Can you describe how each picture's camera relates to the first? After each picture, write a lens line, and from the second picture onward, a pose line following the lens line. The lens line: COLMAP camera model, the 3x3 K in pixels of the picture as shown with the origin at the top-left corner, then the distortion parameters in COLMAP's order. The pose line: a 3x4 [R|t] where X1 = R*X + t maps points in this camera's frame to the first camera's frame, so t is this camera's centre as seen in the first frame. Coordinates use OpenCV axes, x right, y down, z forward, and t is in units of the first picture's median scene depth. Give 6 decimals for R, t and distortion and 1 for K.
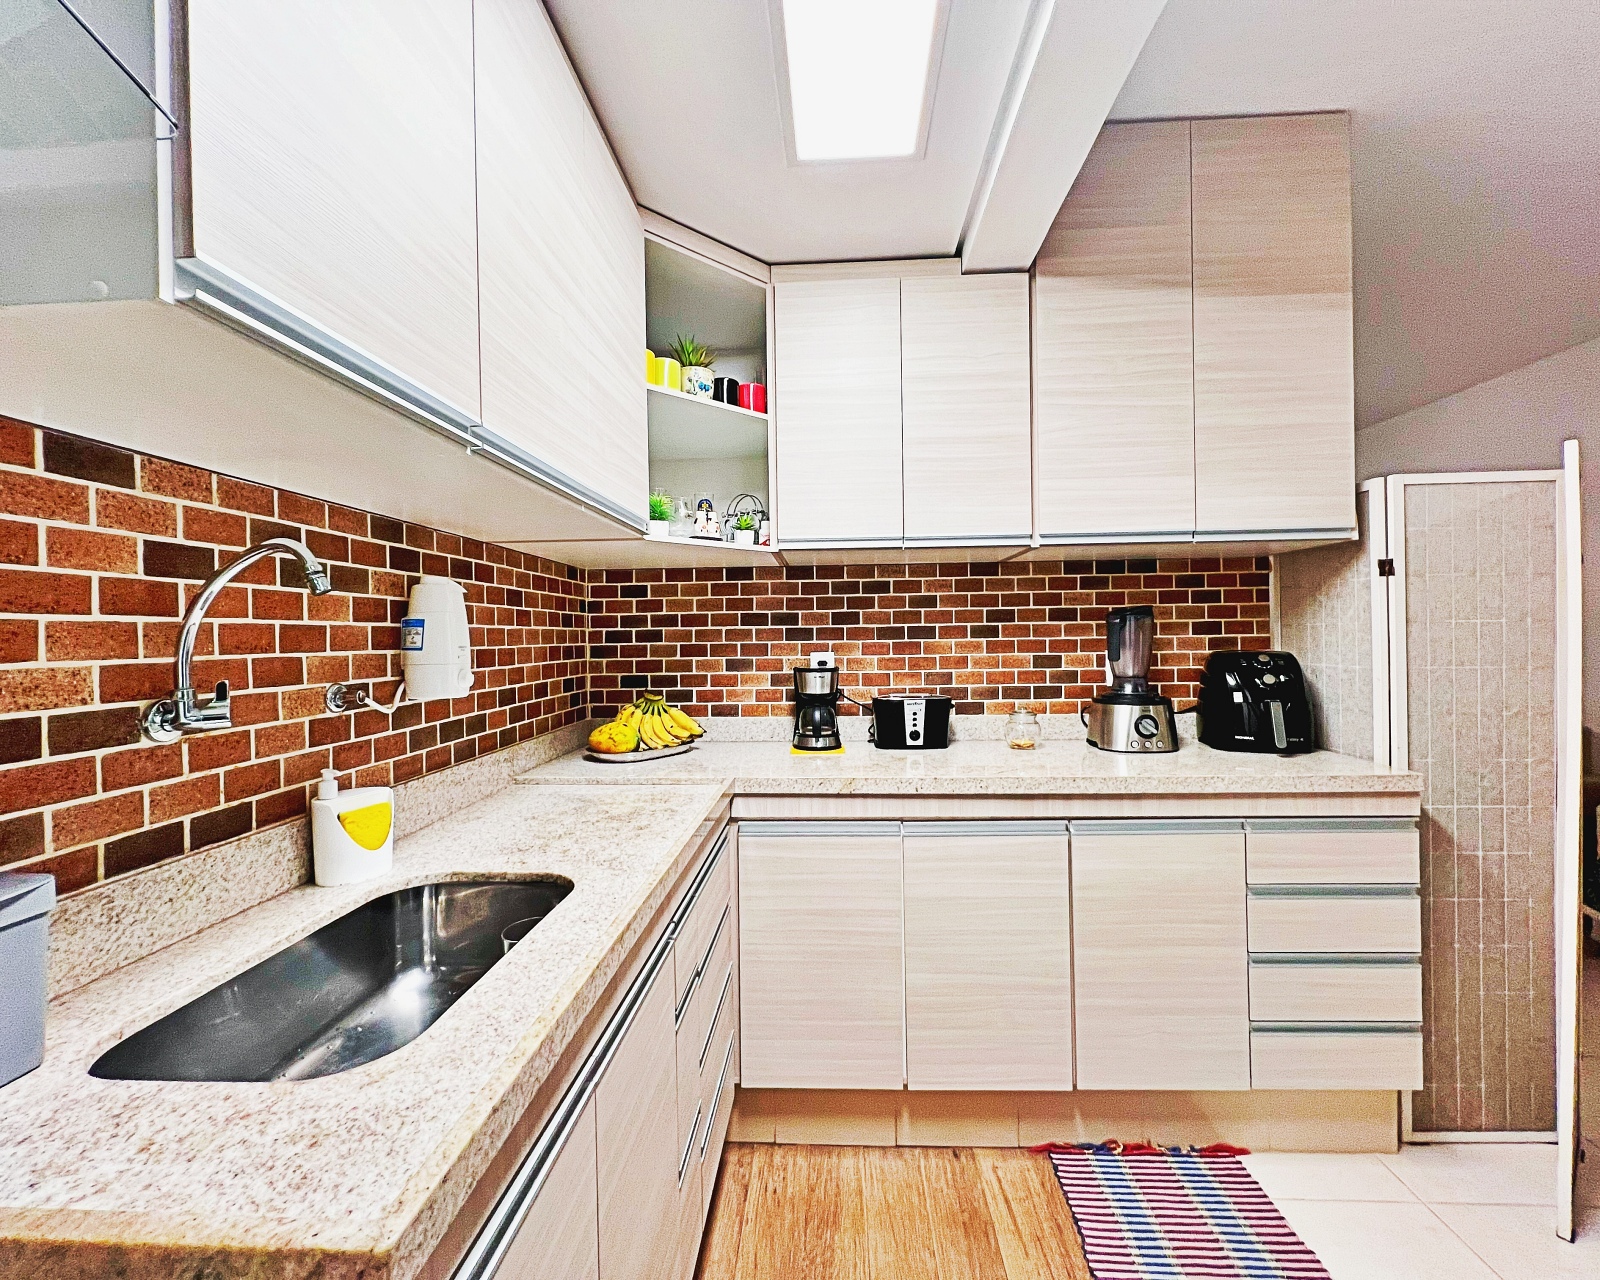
lens RADIAL K [[686.7, 0, 799.8], [0, 686.7, 636.3], [0, 0, 1]] dist [-0.001680, 0.000324]
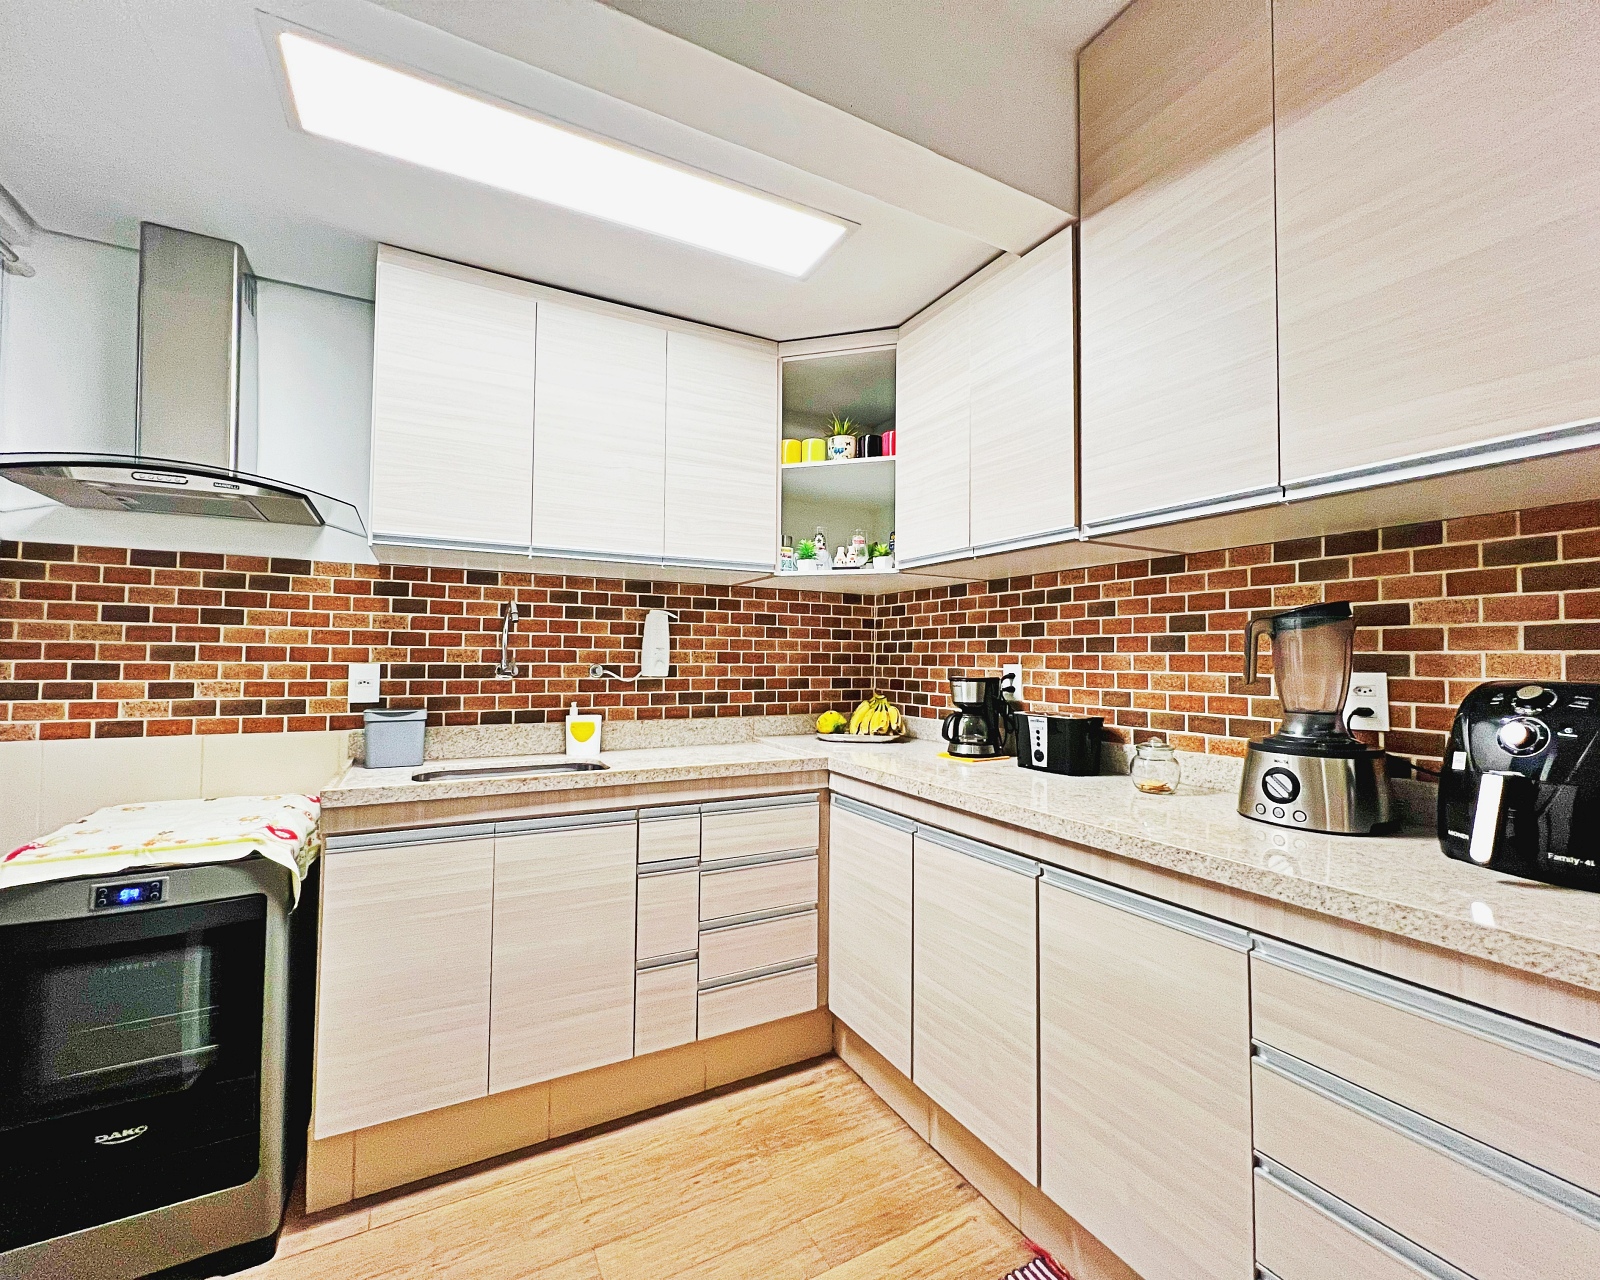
lens RADIAL K [[686.7, 0, 799.8], [0, 686.7, 636.3], [0, 0, 1]] dist [-0.001680, 0.000324]
pose [[0.517445, -0.008026, -0.855679, 0.835600], [-0.017780, 0.999639, -0.020128, 0.009284], [0.855532, 0.025629, 0.517115, 0.260050]]
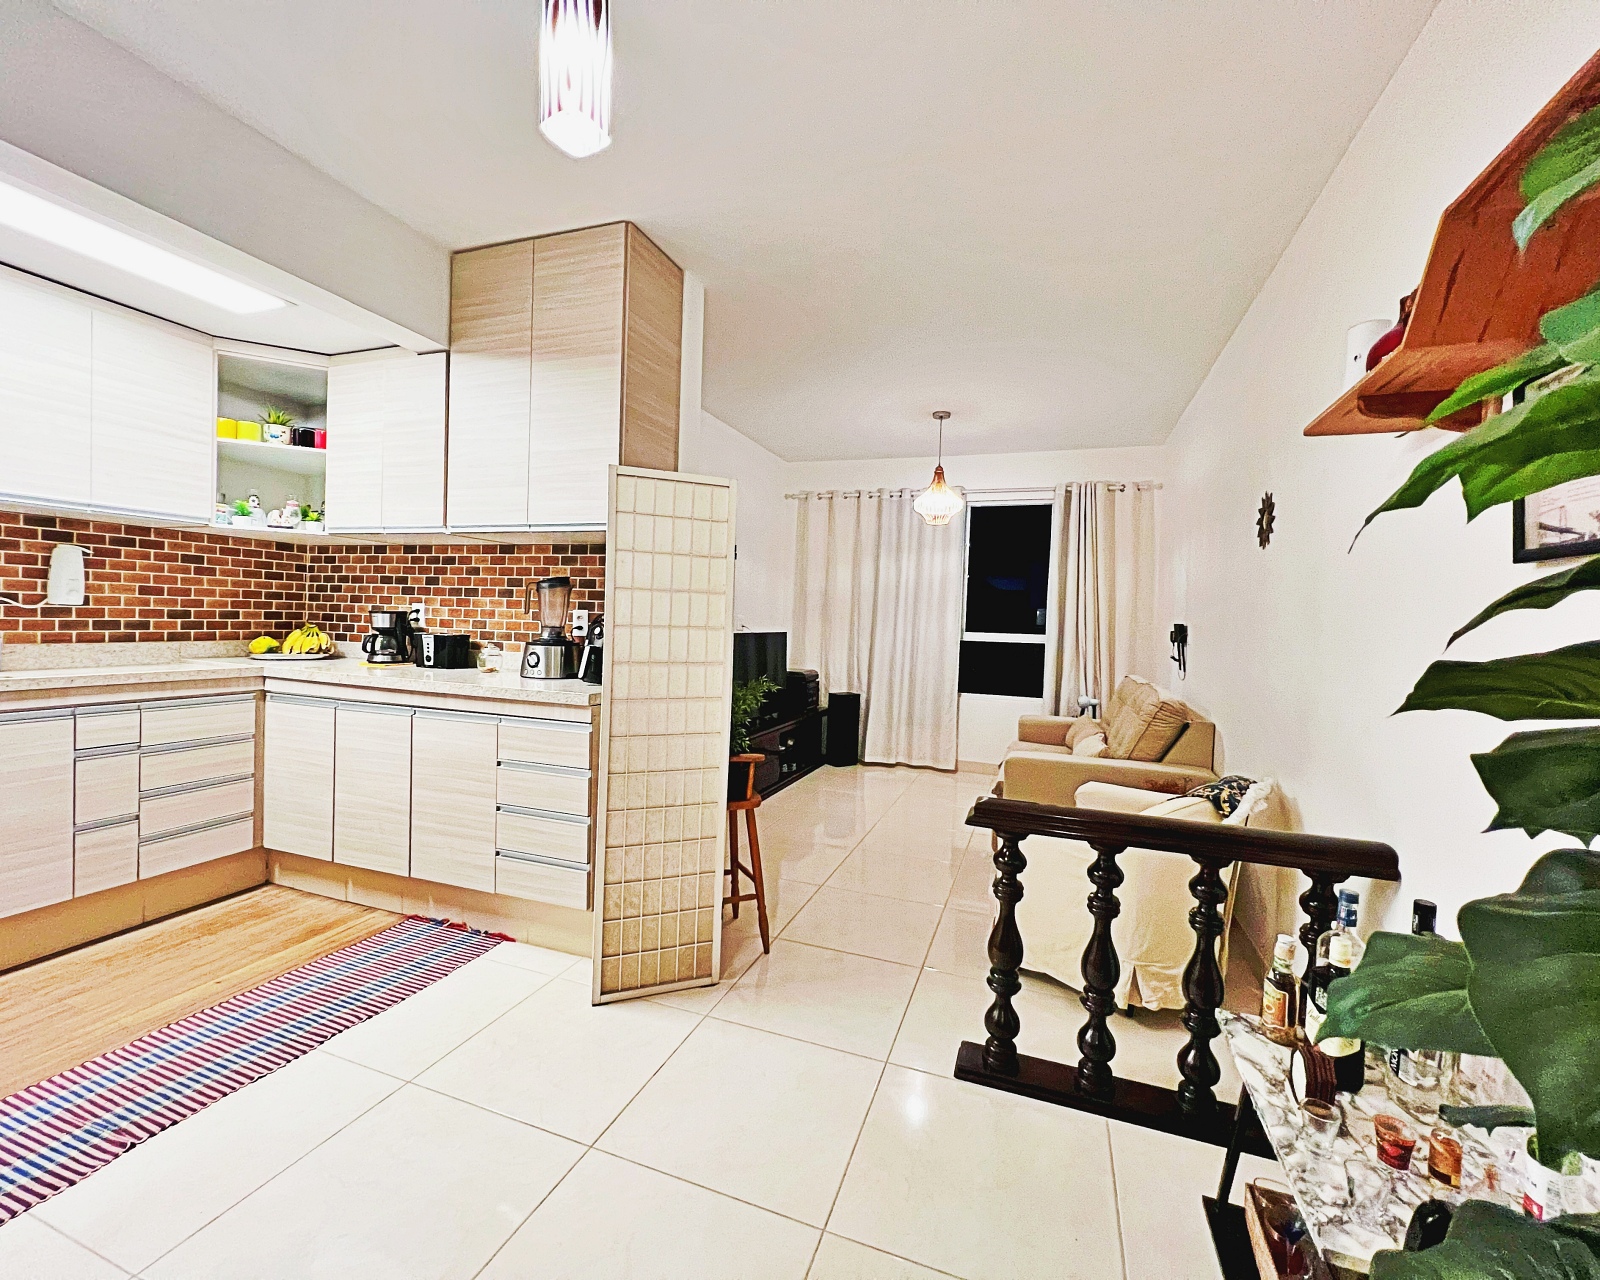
lens RADIAL K [[684.9, 0, 799.7], [0, 684.9, 636.6], [0, 0, 1]] dist [-0.002167, 0.001225]
pose [[0.955160, 0.055674, -0.290810, 1.460228], [-0.049257, 0.998355, 0.029346, 0.012918], [0.291966, -0.013706, 0.956331, -0.210550]]
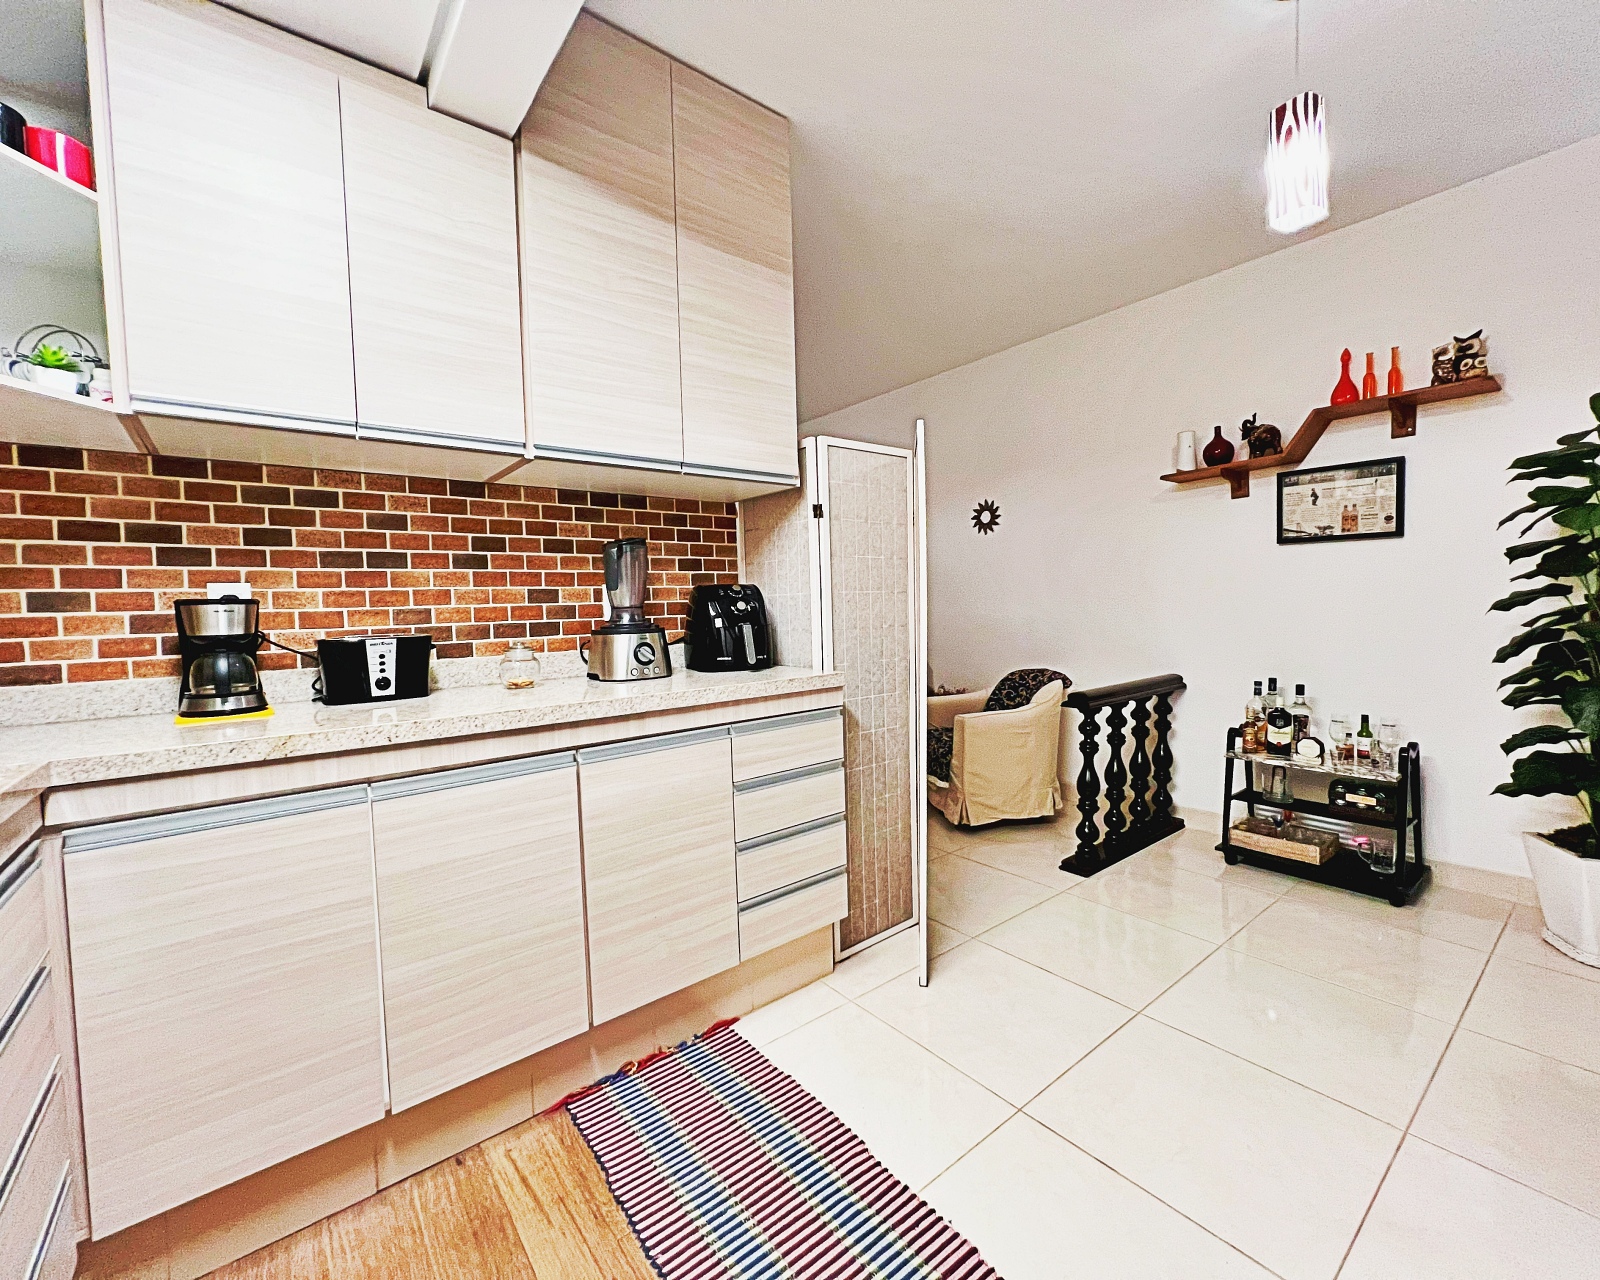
lens RADIAL K [[684.9, 0, 799.7], [0, 684.9, 636.6], [0, 0, 1]] dist [-0.002167, 0.001225]
pose [[0.749361, -0.036655, 0.661146, 0.006266], [0.017216, 0.999208, 0.035884, 0.073597], [-0.661938, -0.015507, 0.749398, 0.085554]]
